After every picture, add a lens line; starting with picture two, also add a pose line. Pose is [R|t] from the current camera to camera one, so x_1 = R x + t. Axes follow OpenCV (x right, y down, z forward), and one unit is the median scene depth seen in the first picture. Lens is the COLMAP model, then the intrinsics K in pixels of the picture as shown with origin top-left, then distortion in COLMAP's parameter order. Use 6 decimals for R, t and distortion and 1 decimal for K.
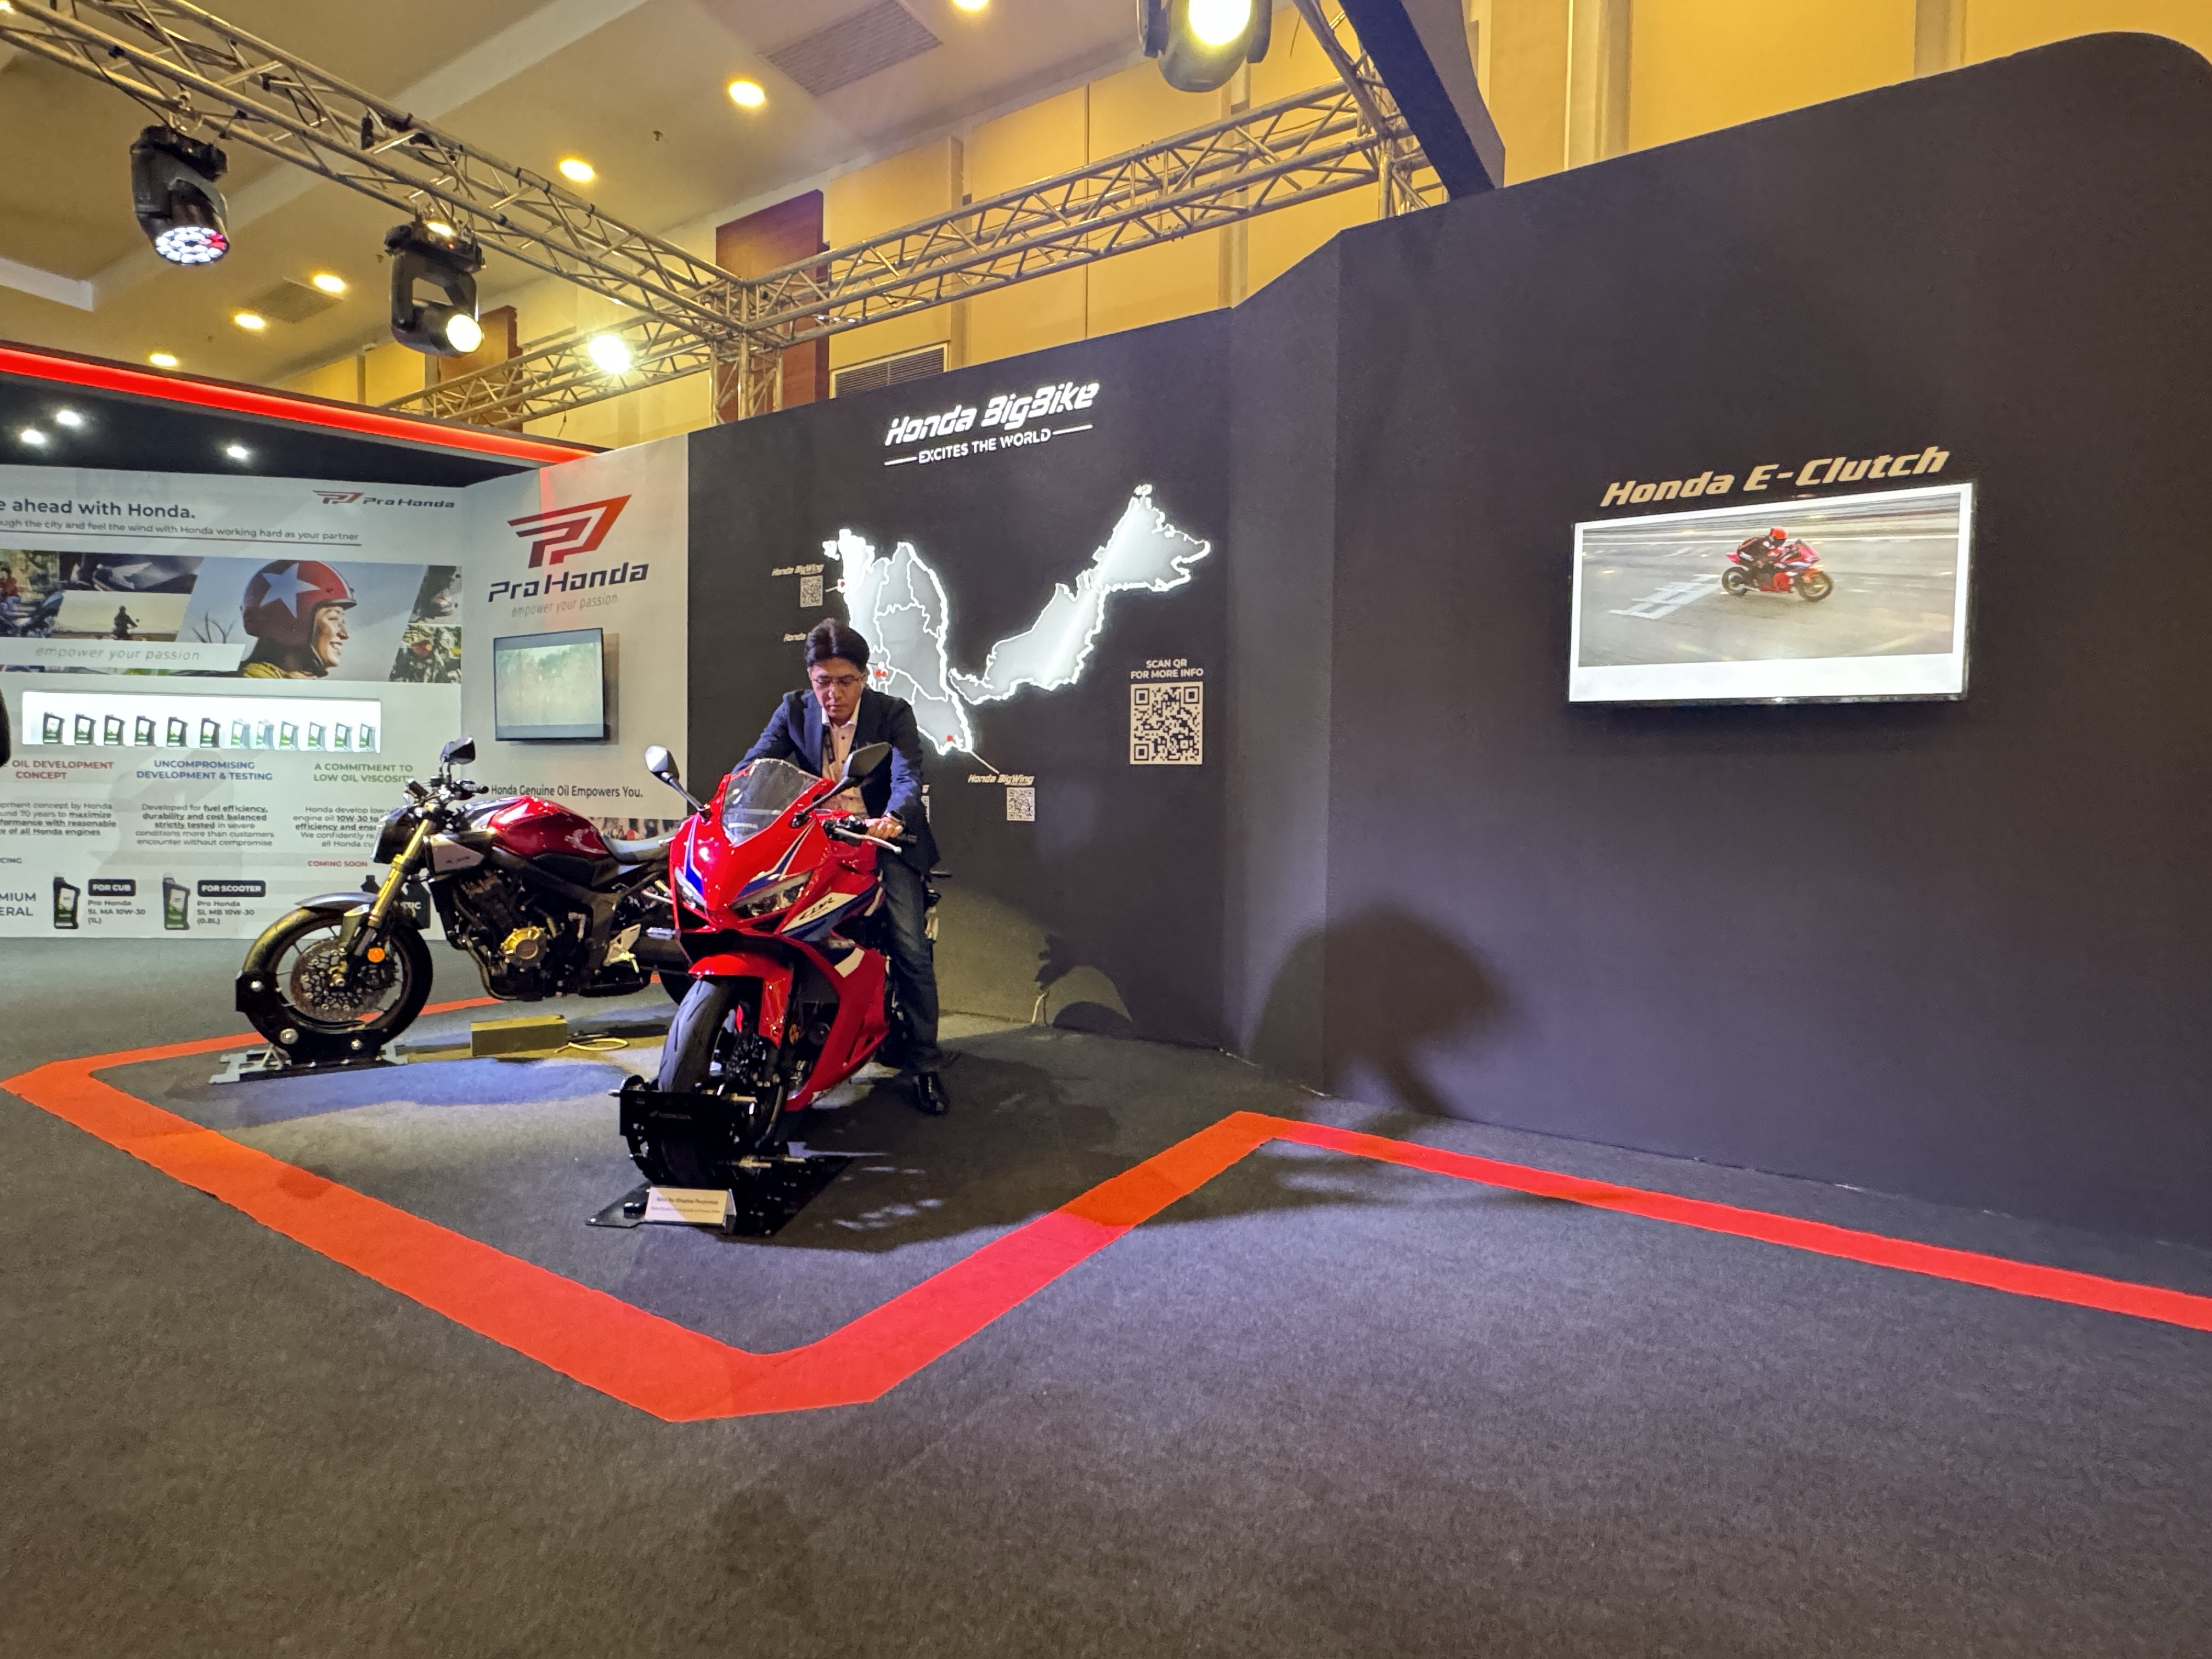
lens RADIAL K [[1114.1, 0, 1102.7], [0, 1114.1, 830.6], [0, 0, 1]] dist [-0.001644, 0.000080]
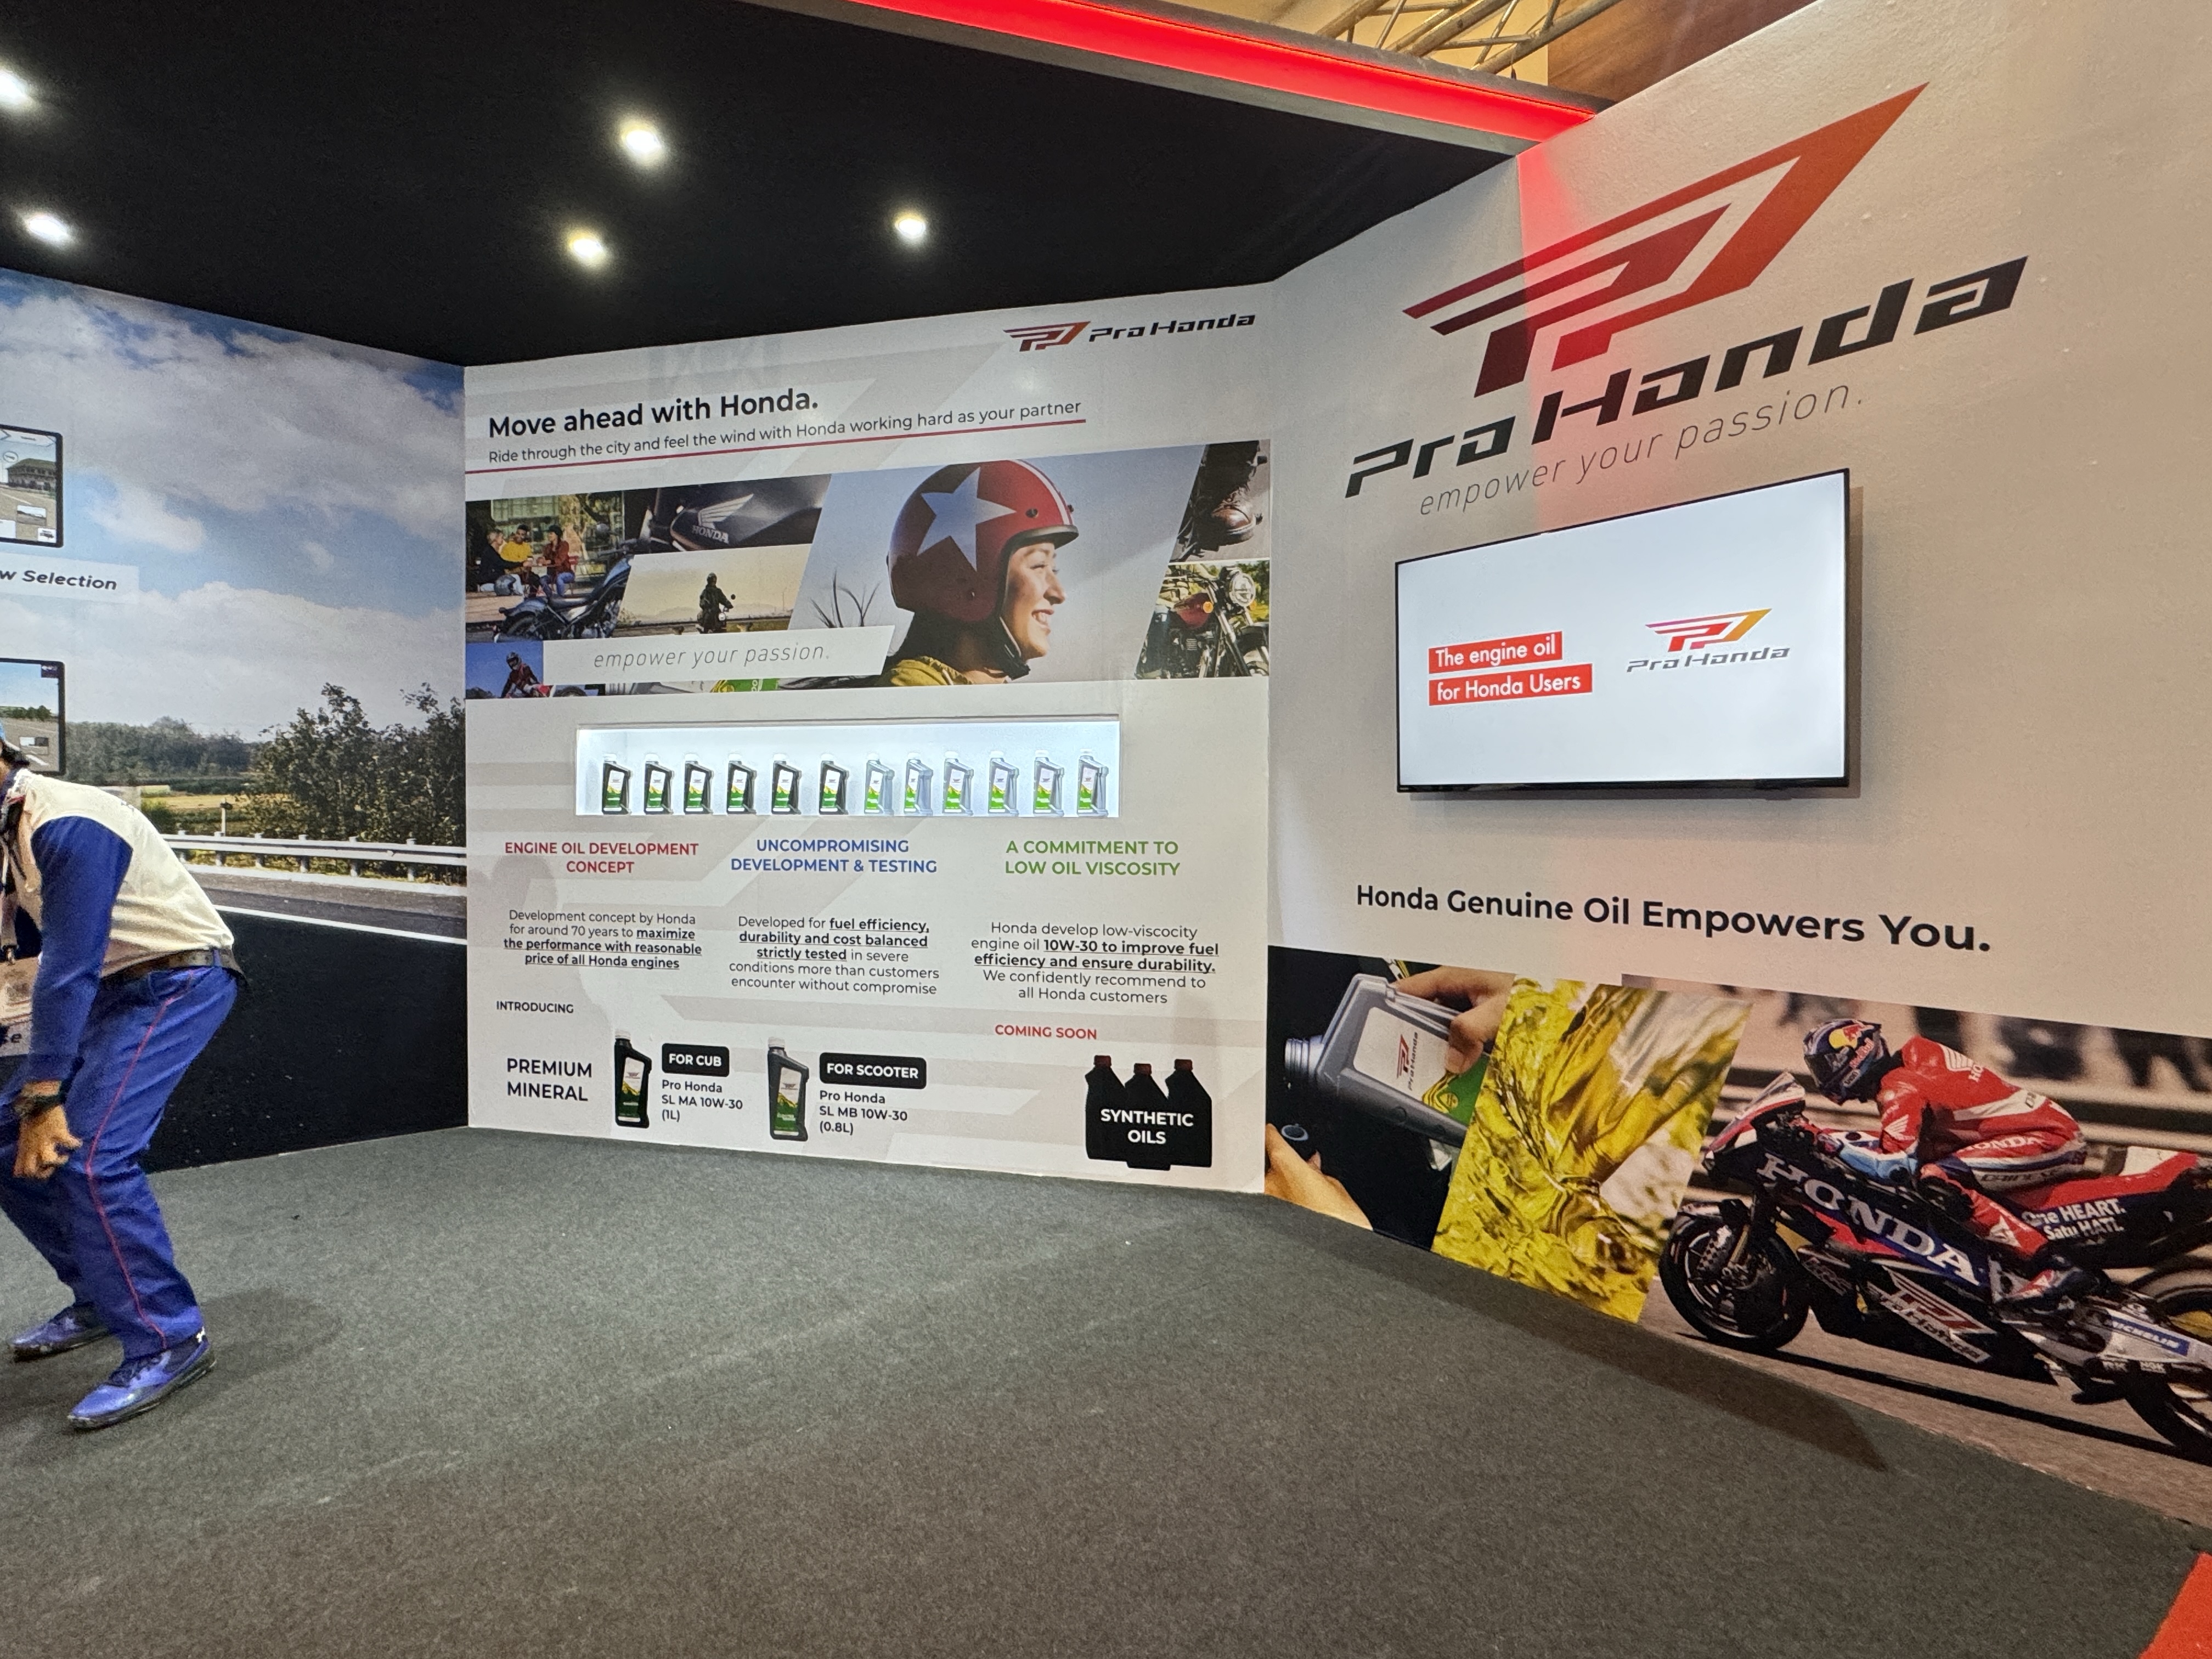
lens RADIAL K [[1114.1, 0, 1100.4], [0, 1114.1, 824.8], [0, 0, 1]] dist [-0.001644, 0.000080]
pose [[0.939331, -0.014430, -0.342708, -0.538754], [0.006210, 0.999666, -0.025069, -0.060528], [0.342956, 0.021420, 0.939107, 0.575311]]
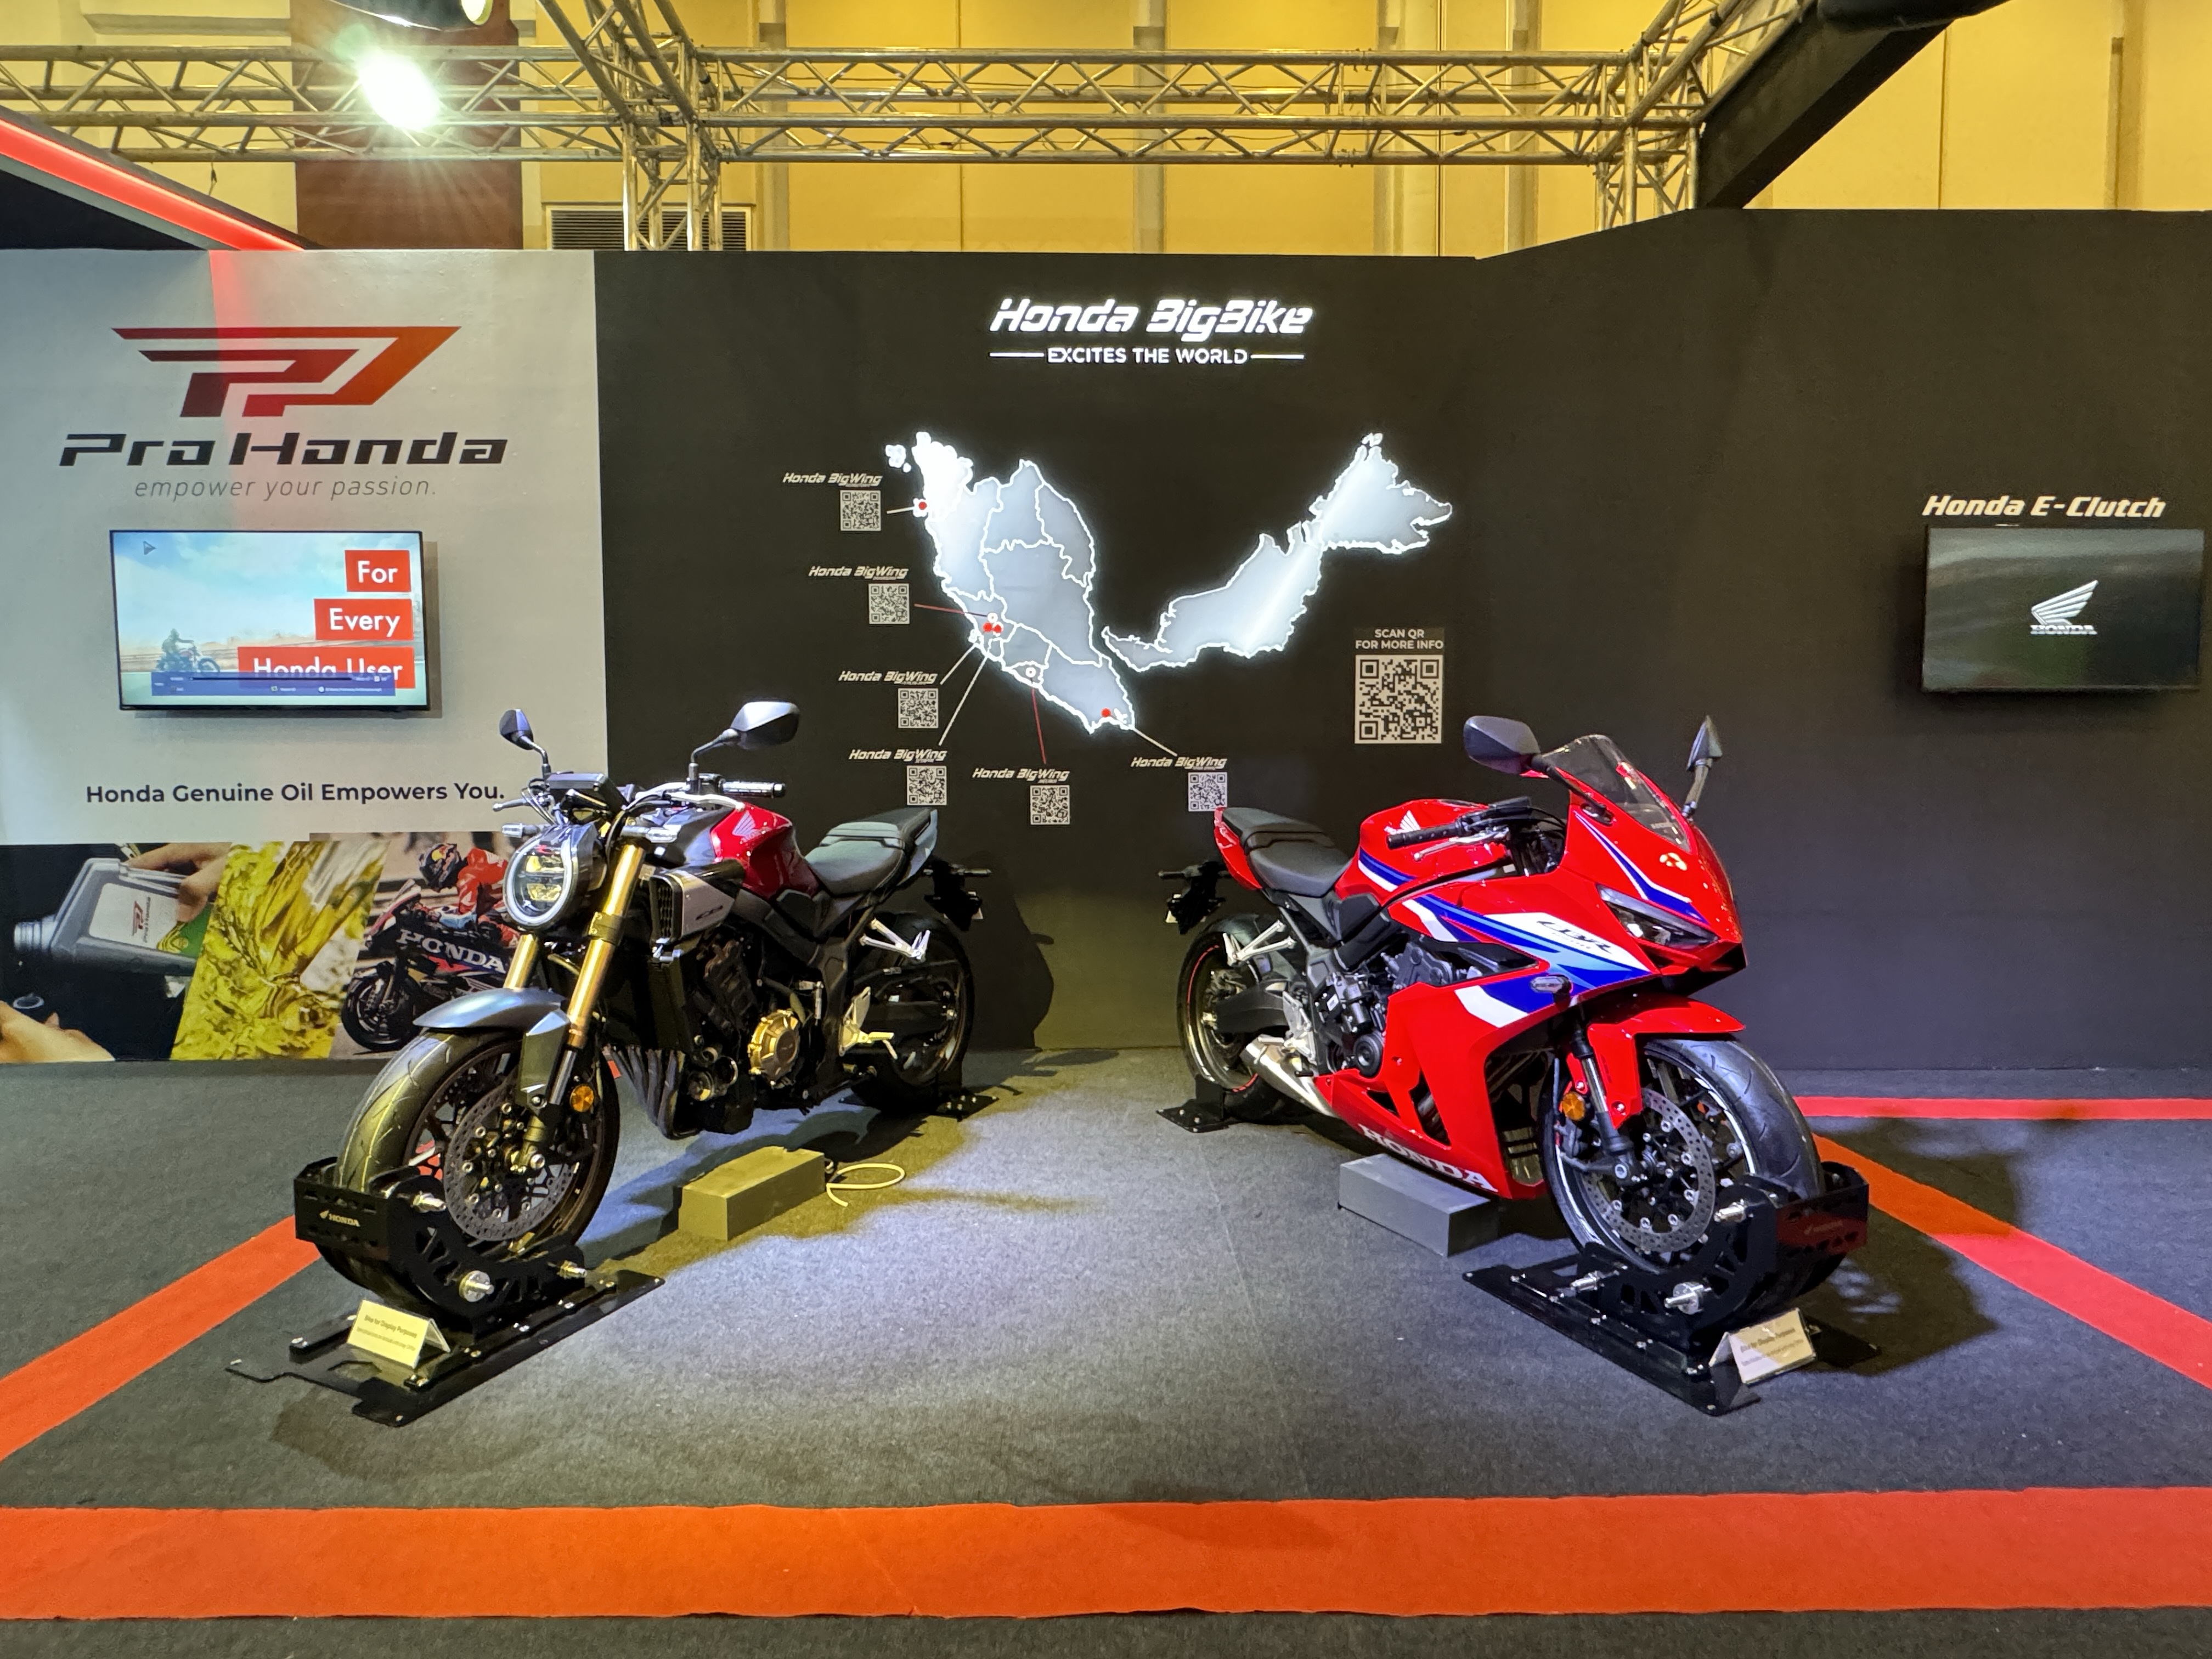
lens RADIAL K [[1114.1, 0, 1112.5], [0, 1114.1, 829.0], [0, 0, 1]] dist [-0.001644, 0.000080]
pose [[0.840492, -0.045061, 0.539947, -0.456455], [0.037210, 0.998983, 0.025446, -0.015246], [-0.540545, -0.001296, 0.841314, 0.253095]]
